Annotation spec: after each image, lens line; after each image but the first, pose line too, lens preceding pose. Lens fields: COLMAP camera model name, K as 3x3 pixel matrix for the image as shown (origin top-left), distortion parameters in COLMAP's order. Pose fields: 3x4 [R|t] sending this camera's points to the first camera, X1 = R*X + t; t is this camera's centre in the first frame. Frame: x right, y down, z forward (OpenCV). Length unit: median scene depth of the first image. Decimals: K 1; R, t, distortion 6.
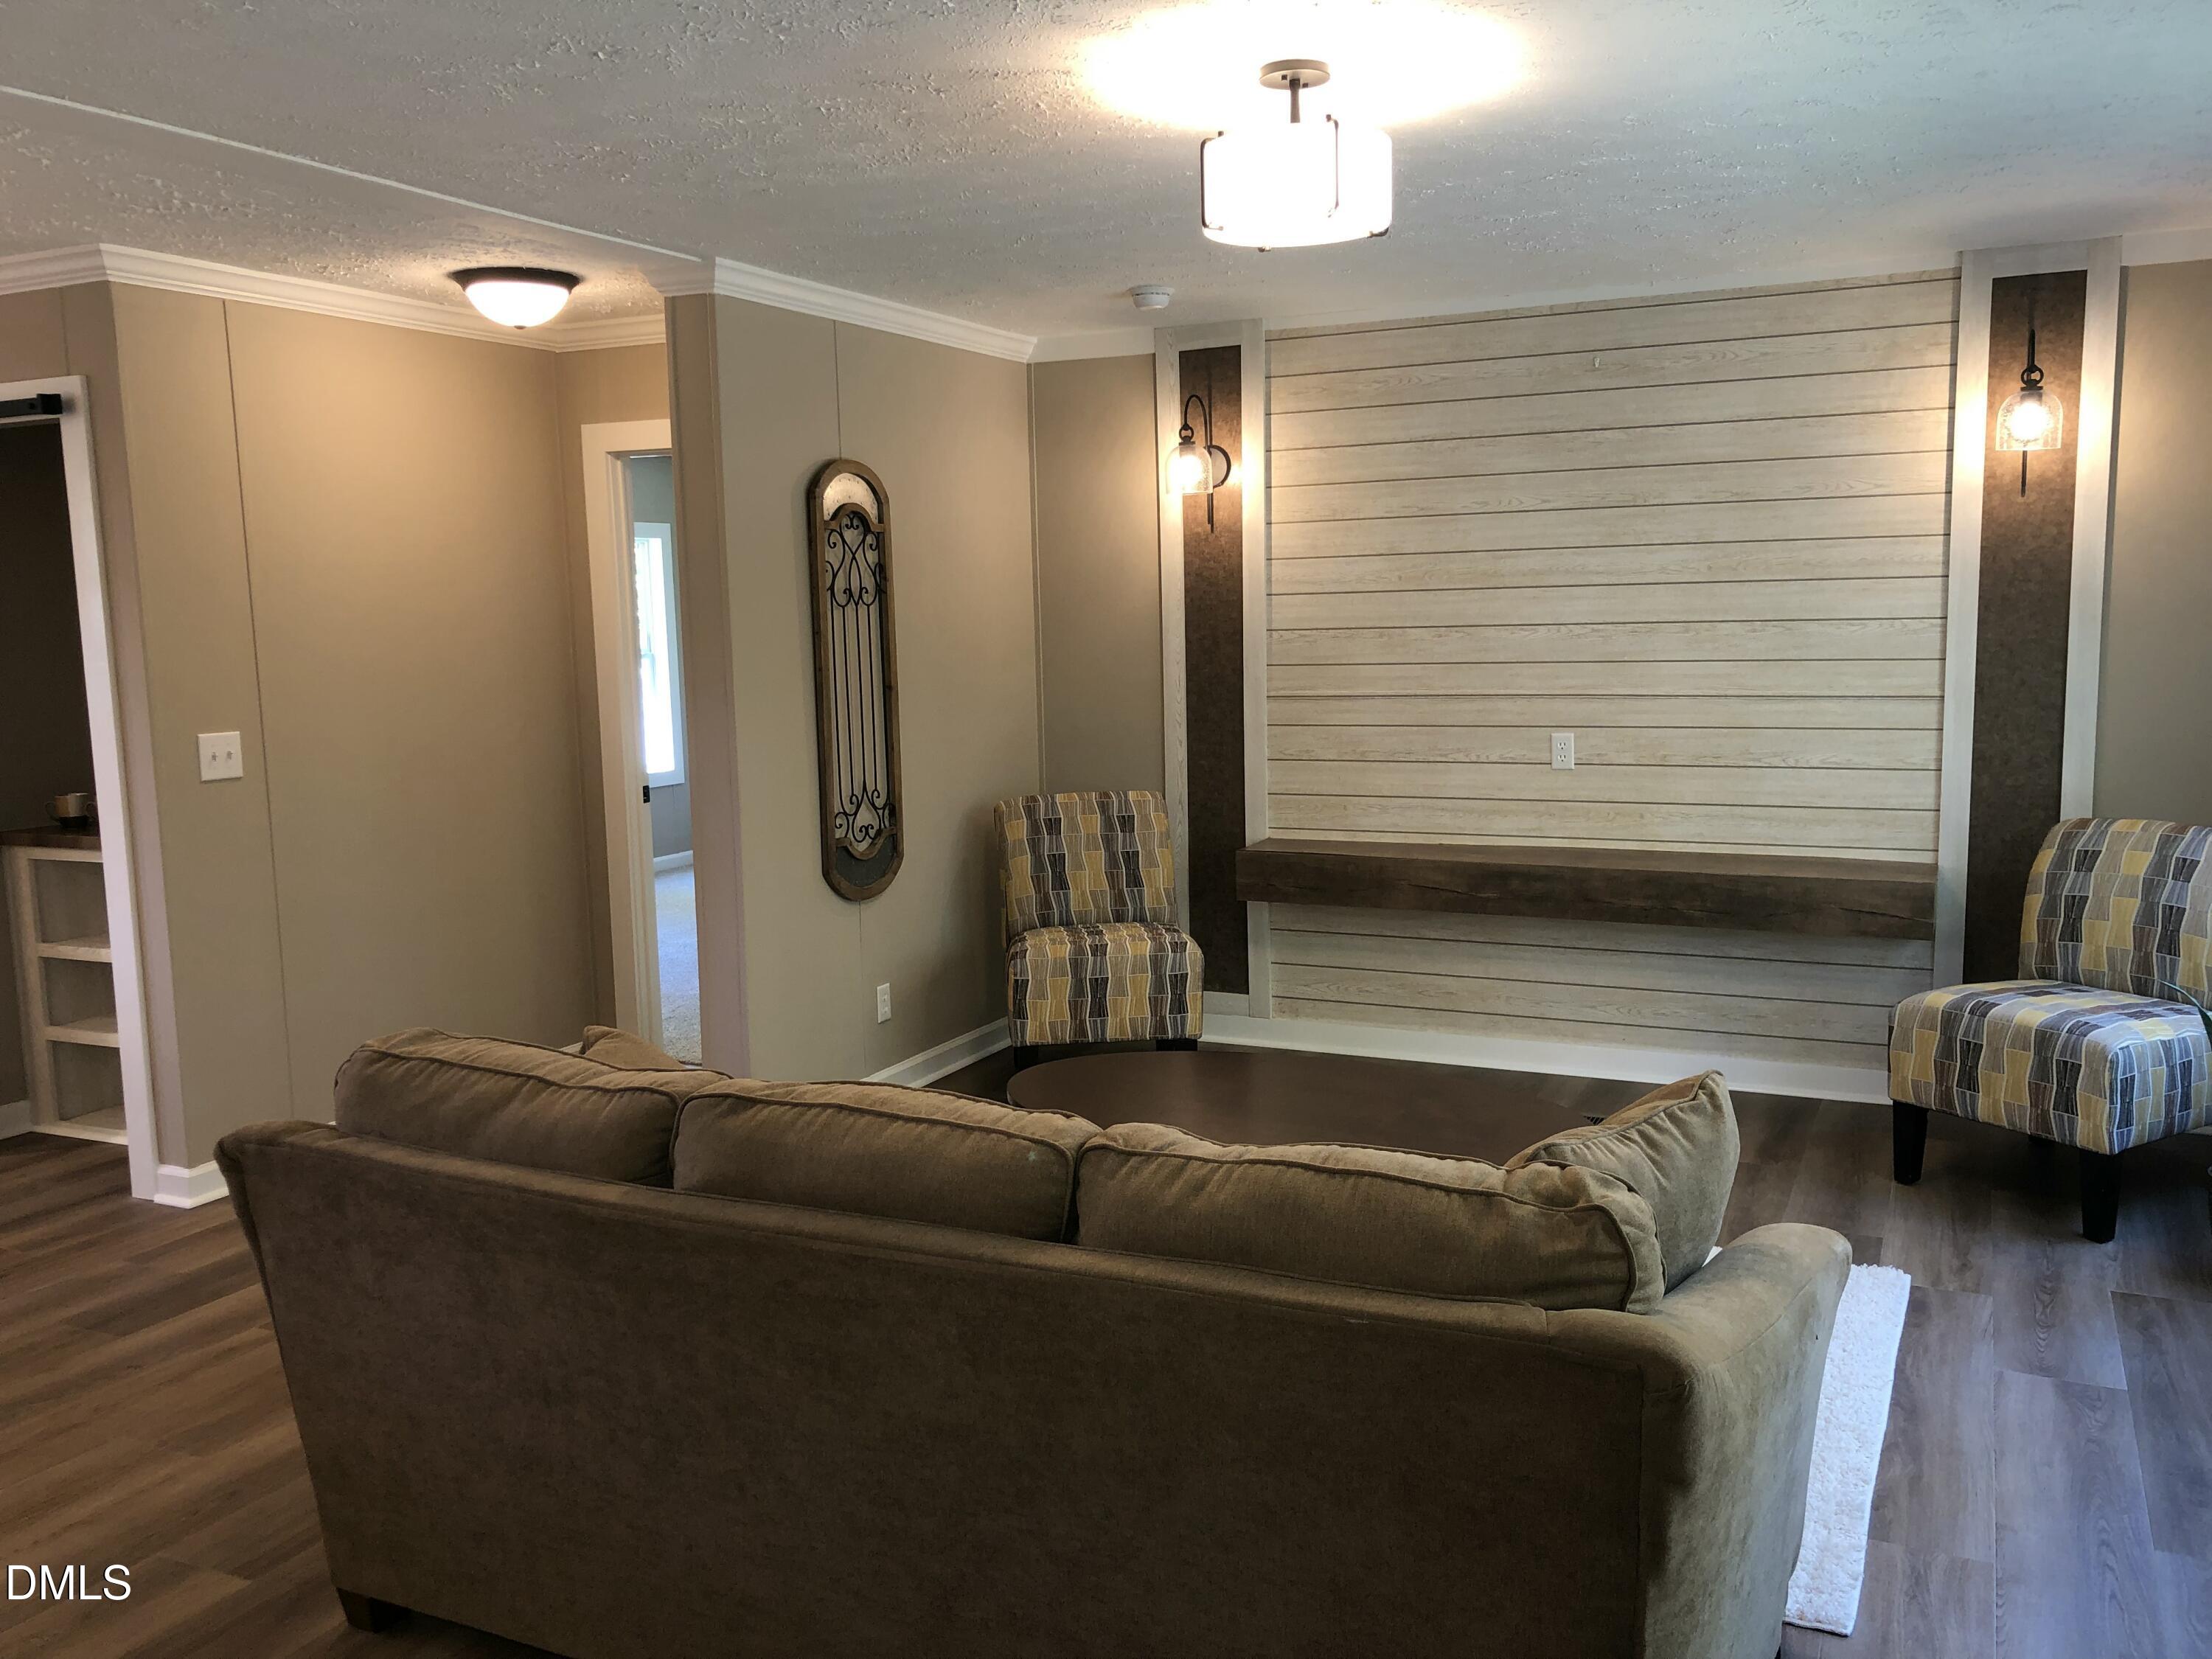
lens RADIAL K [[1790.6, 0, 1126.2], [0, 1790.6, 816.7], [0, 0, 1]] dist [0.054204, -0.074563]
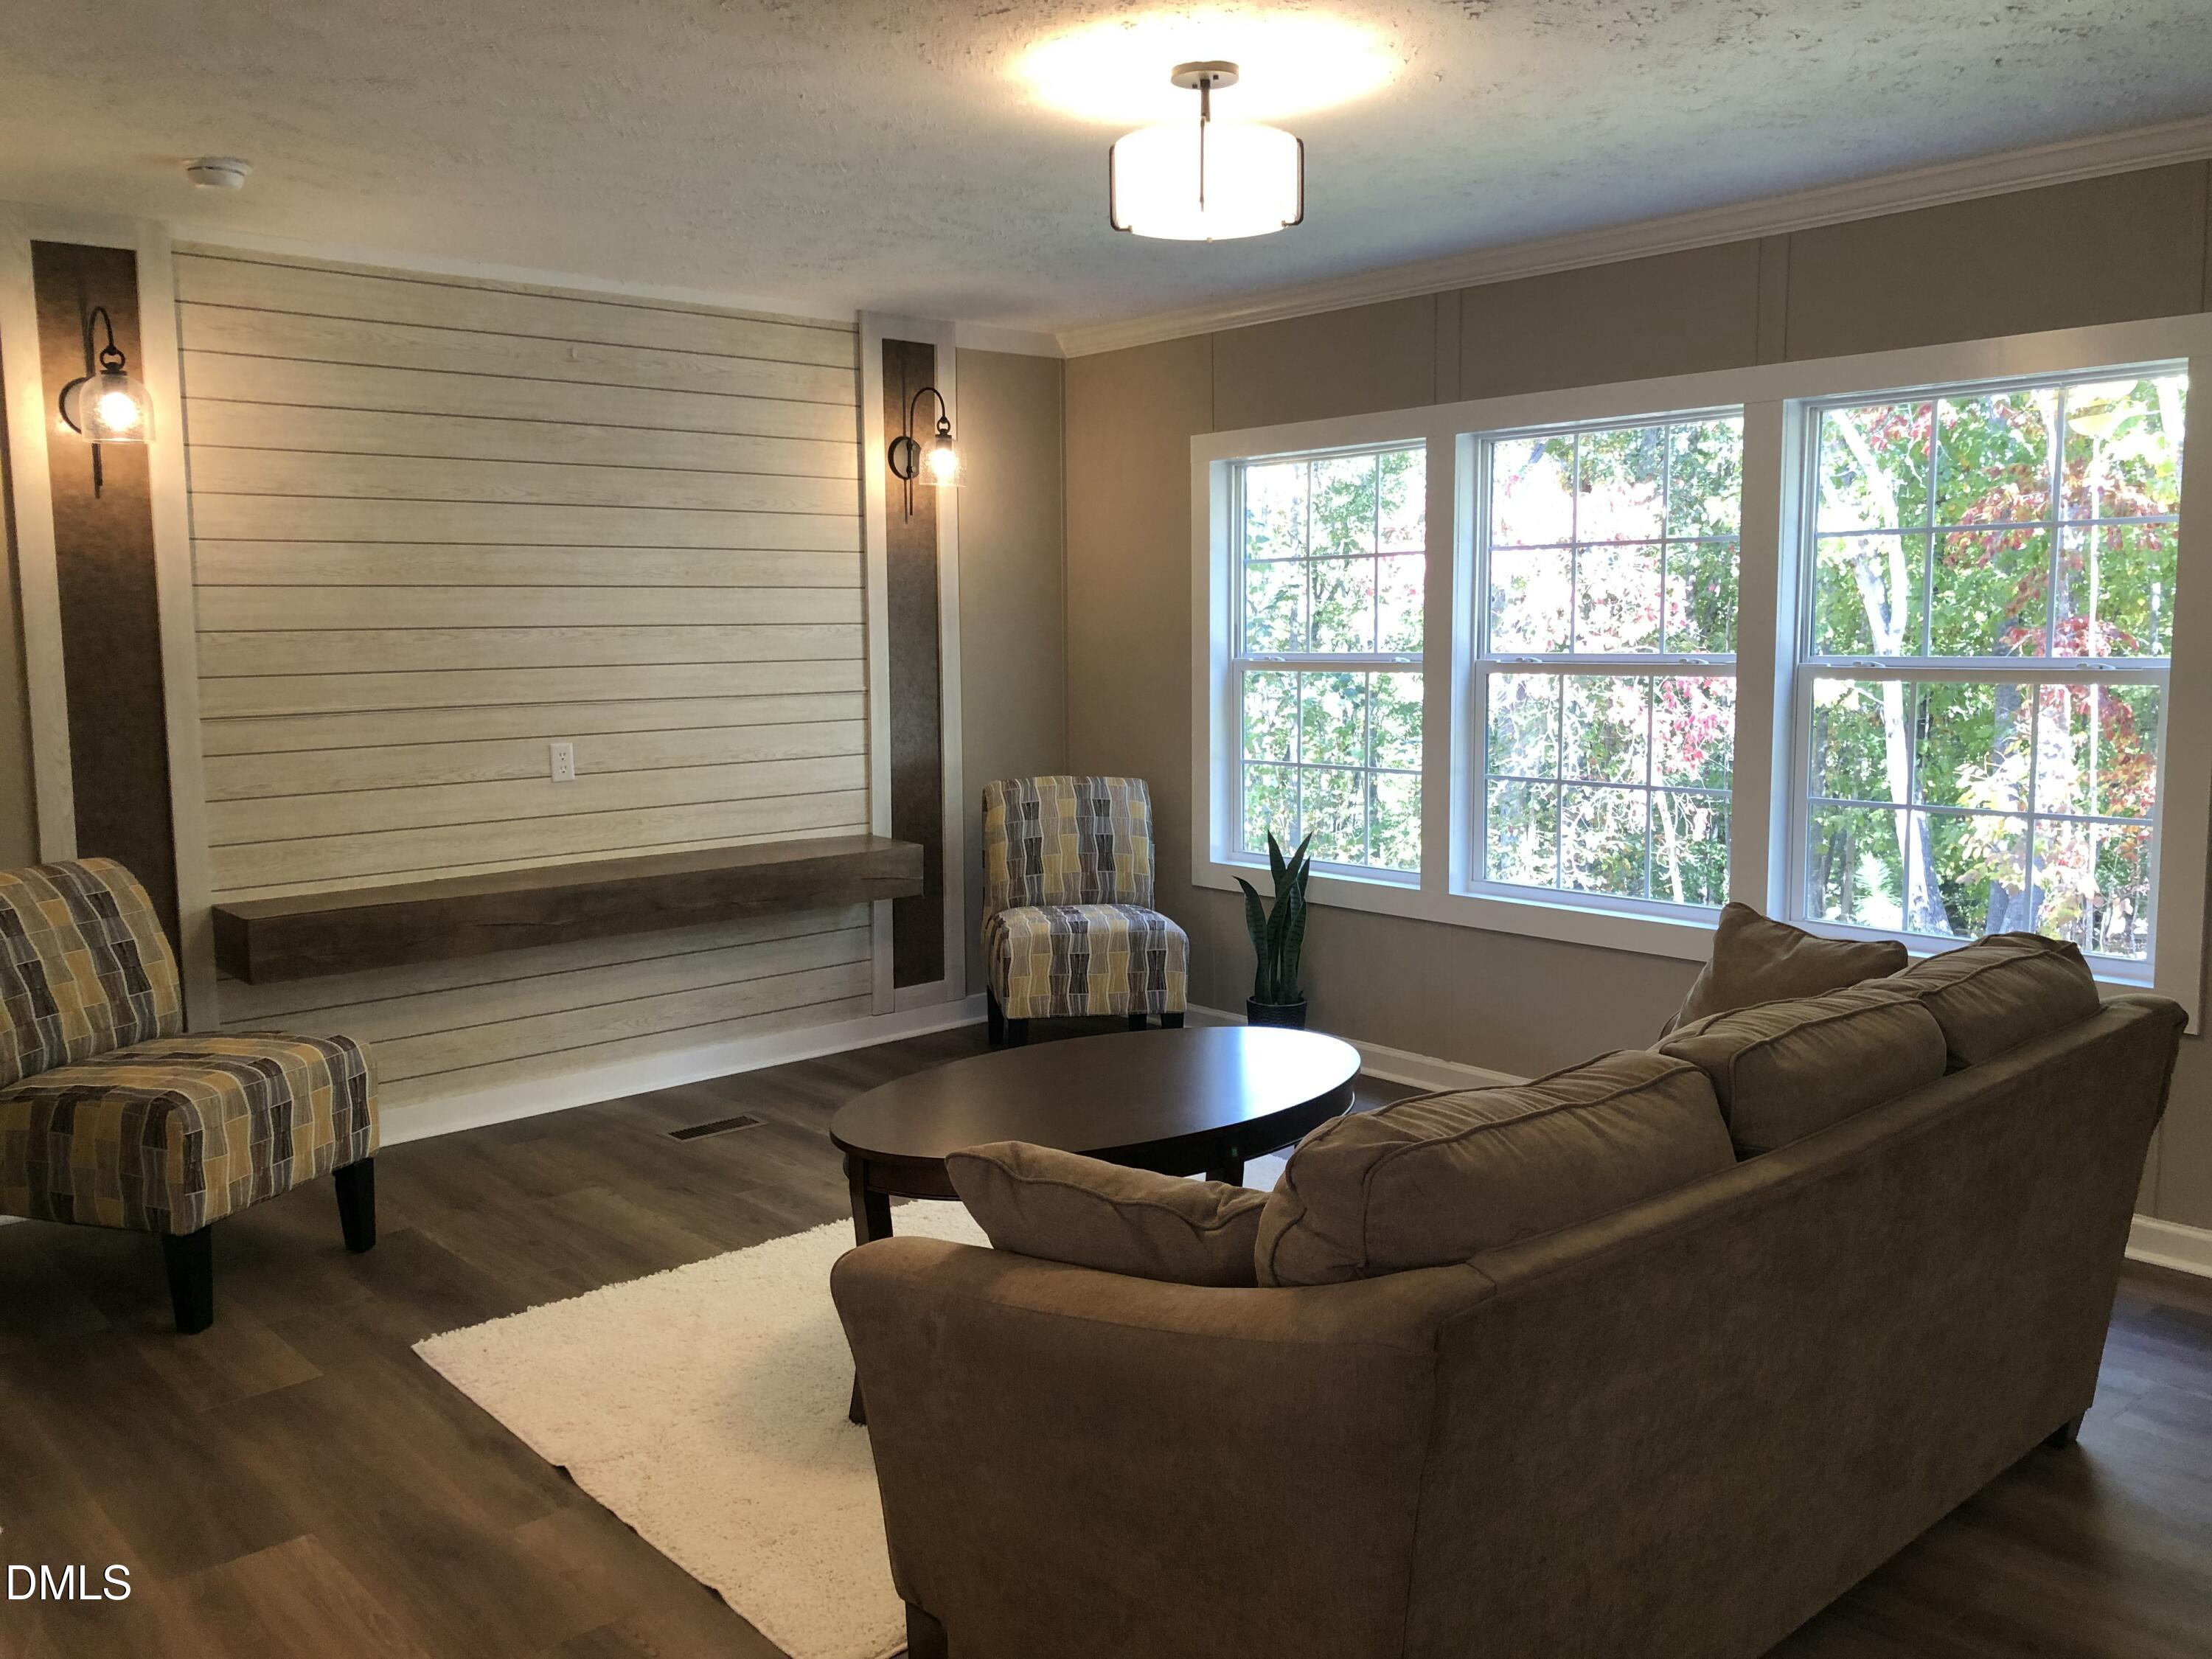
lens RADIAL K [[1806.4, 0, 1102.0], [0, 1806.4, 807.4], [0, 0, 1]] dist [0.025333, -0.014875]
pose [[0.386208, -0.082555, 0.918710, -0.535546], [0.109029, 0.993090, 0.043405, -0.024064], [-0.915946, 0.083403, 0.392540, 0.386234]]
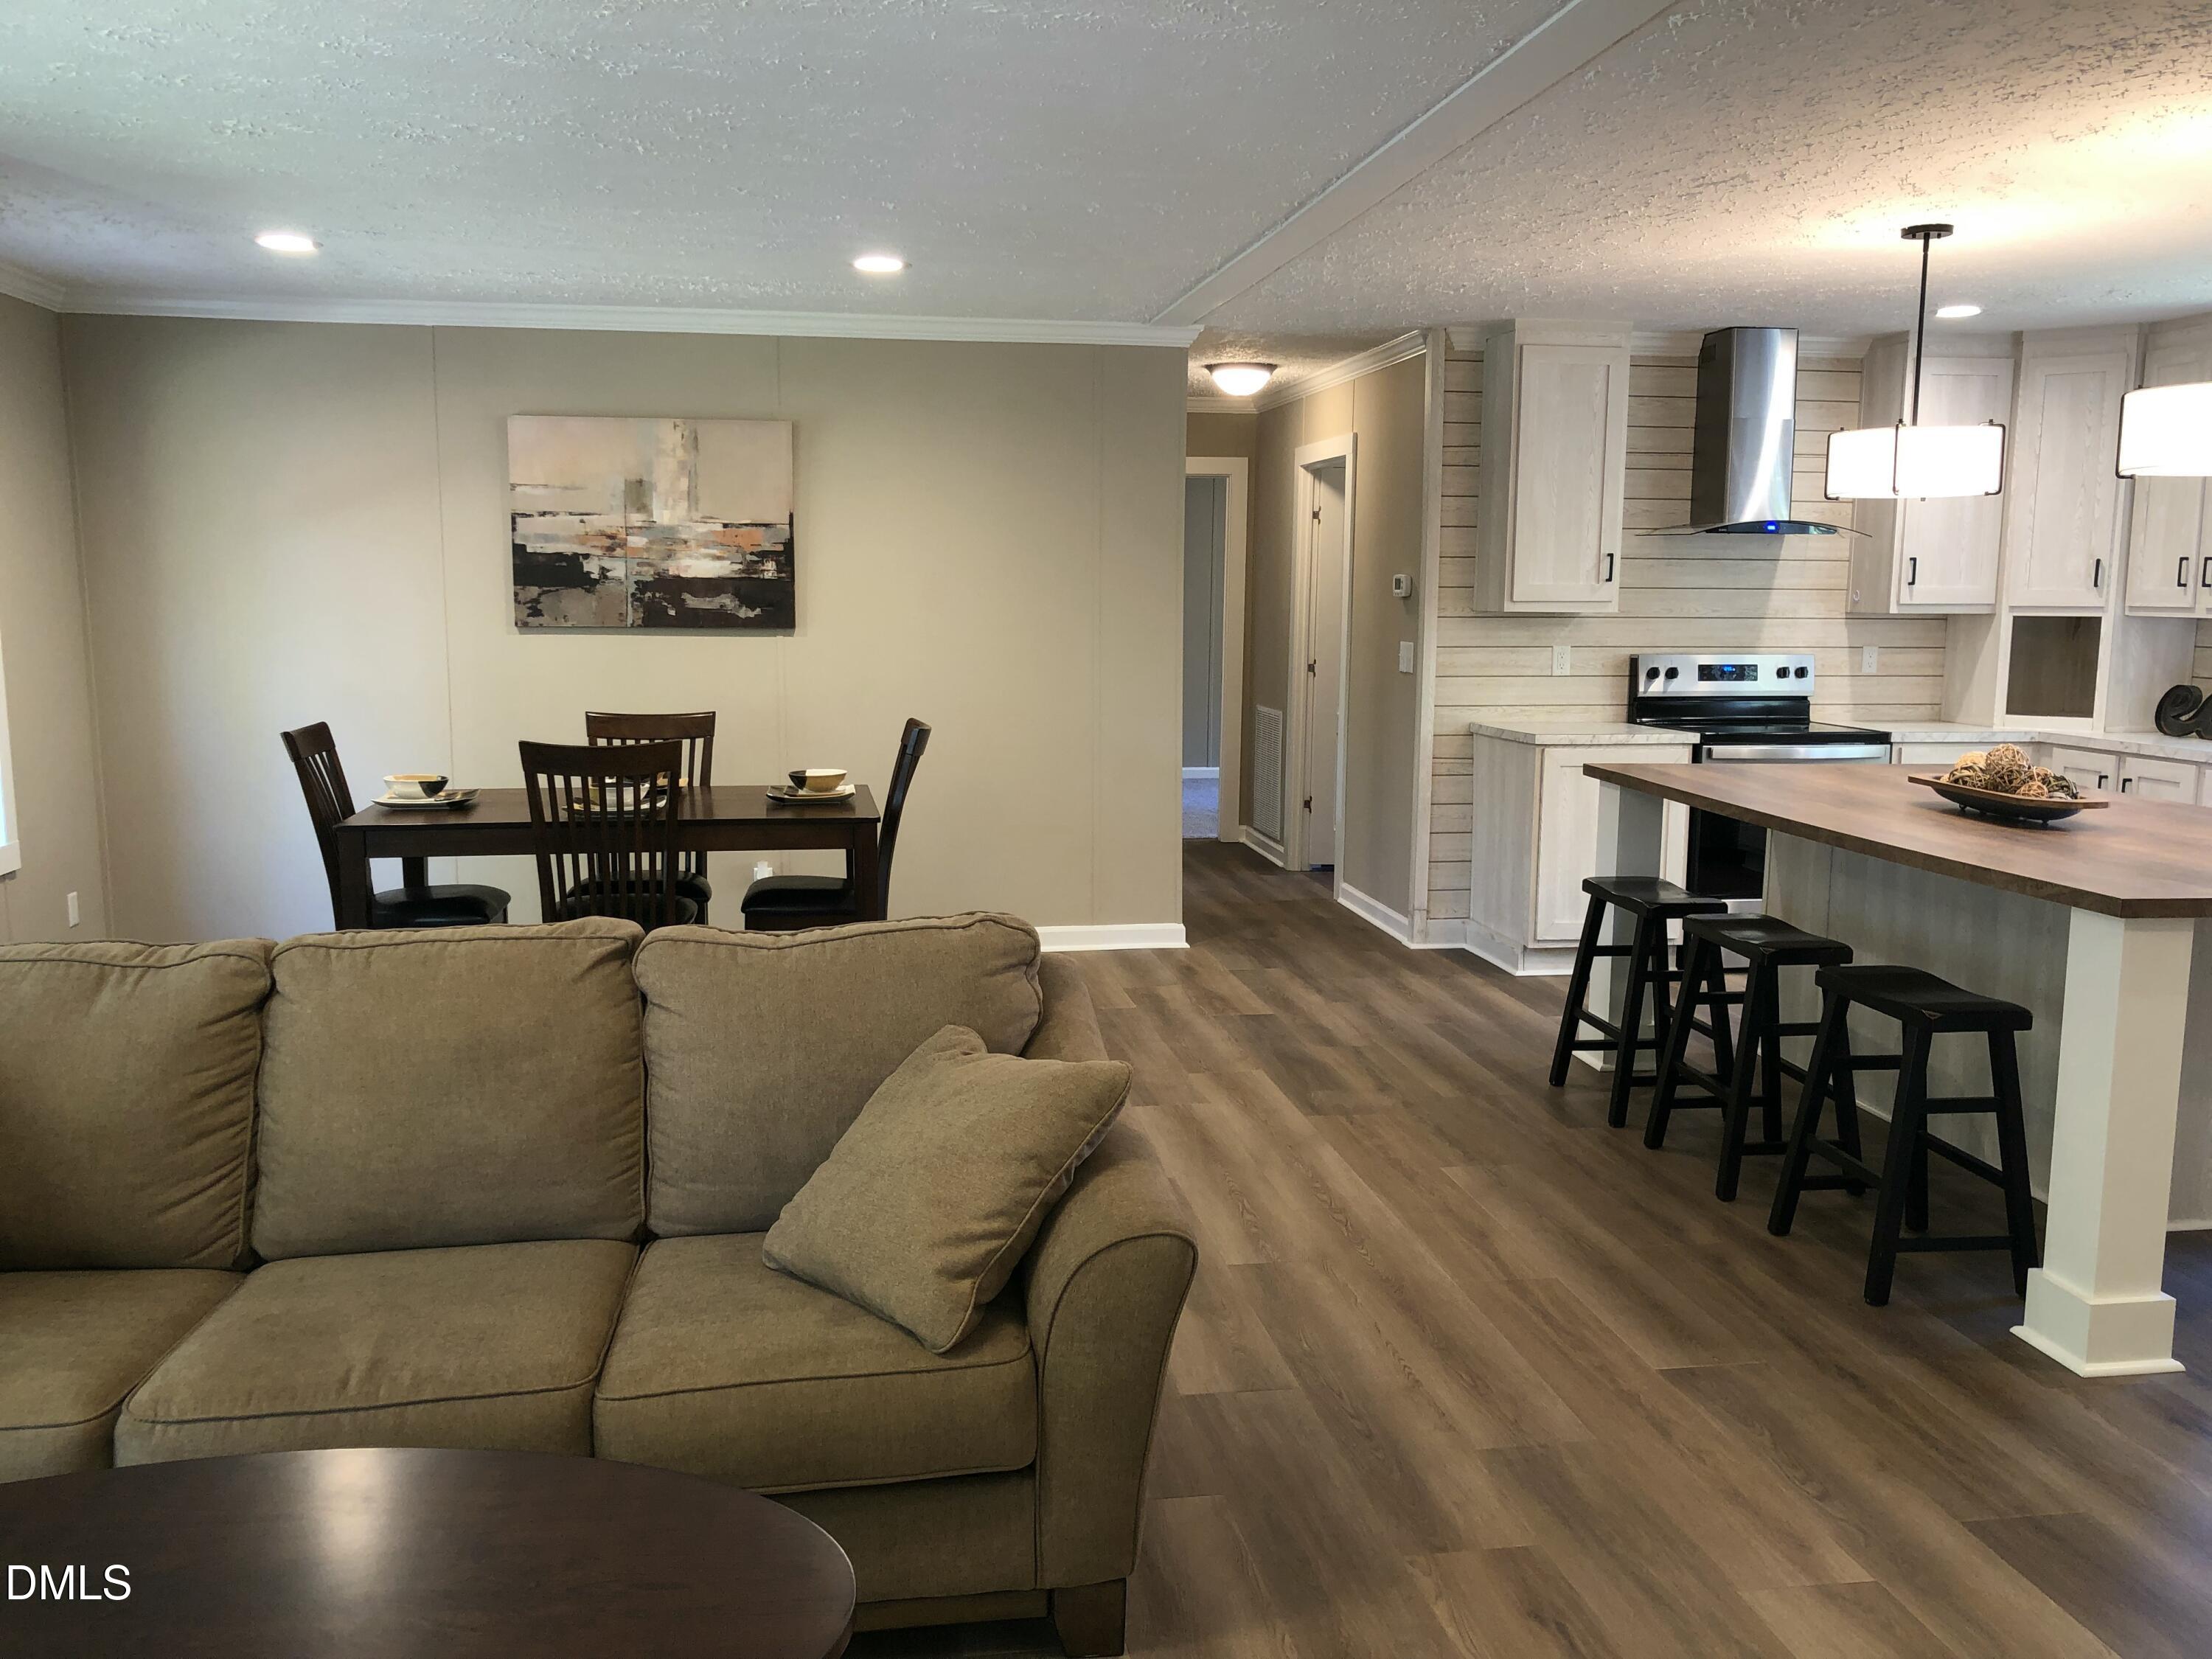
lens RADIAL K [[1808.8, 0, 1117.3], [0, 1808.8, 826.9], [0, 0, 1]] dist [0.026374, -0.001107]
pose [[-0.820488, 0.093954, -0.563890, 0.085172], [-0.053760, 0.969349, 0.239734, -0.104101], [0.569130, 0.227014, -0.790289, 0.939664]]
